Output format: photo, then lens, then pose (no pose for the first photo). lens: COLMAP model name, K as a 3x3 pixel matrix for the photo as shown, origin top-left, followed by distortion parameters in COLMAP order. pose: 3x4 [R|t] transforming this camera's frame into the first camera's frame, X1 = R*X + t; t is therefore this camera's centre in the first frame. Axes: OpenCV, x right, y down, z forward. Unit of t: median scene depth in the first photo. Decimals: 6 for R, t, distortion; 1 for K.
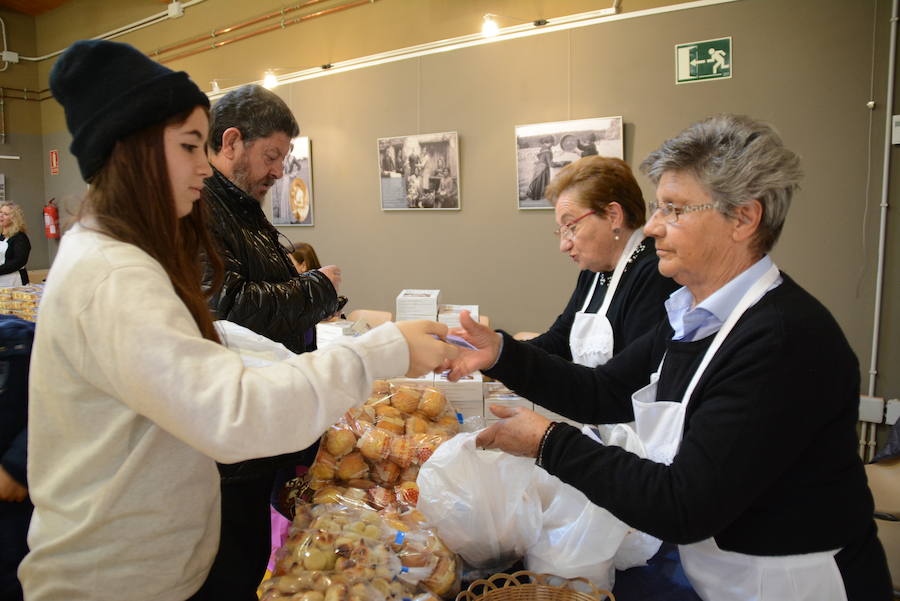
lens RADIAL K [[732.8, 0, 437.8], [0, 732.8, 300.7], [0, 0, 1]] dist [-0.182531, 0.155003]
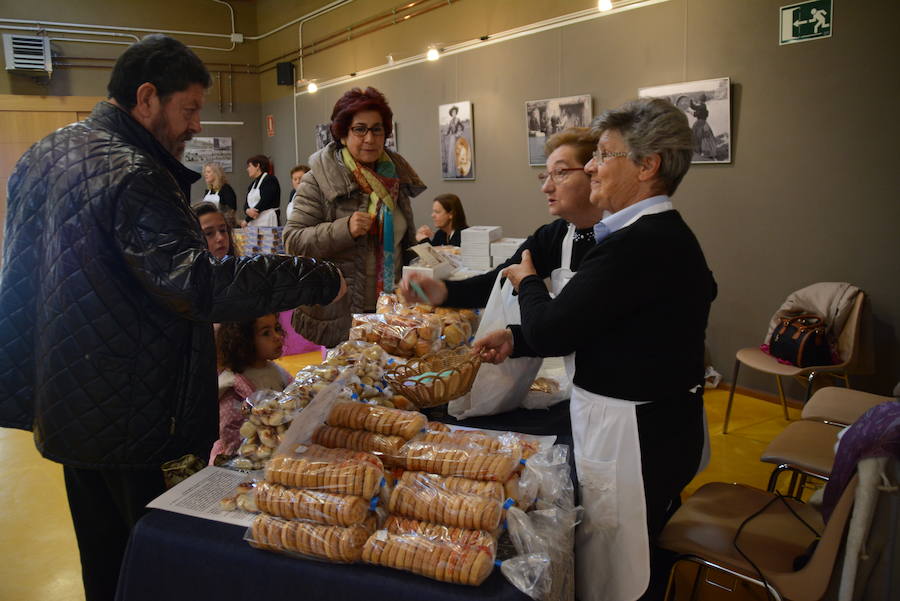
lens RADIAL K [[732.8, 0, 437.8], [0, 732.8, 300.7], [0, 0, 1]] dist [-0.182531, 0.155003]
pose [[0.957644, 0.040986, -0.285024, 0.123848], [-0.024588, 0.997843, 0.060873, 0.020349], [0.286904, -0.051286, 0.956586, -0.130856]]
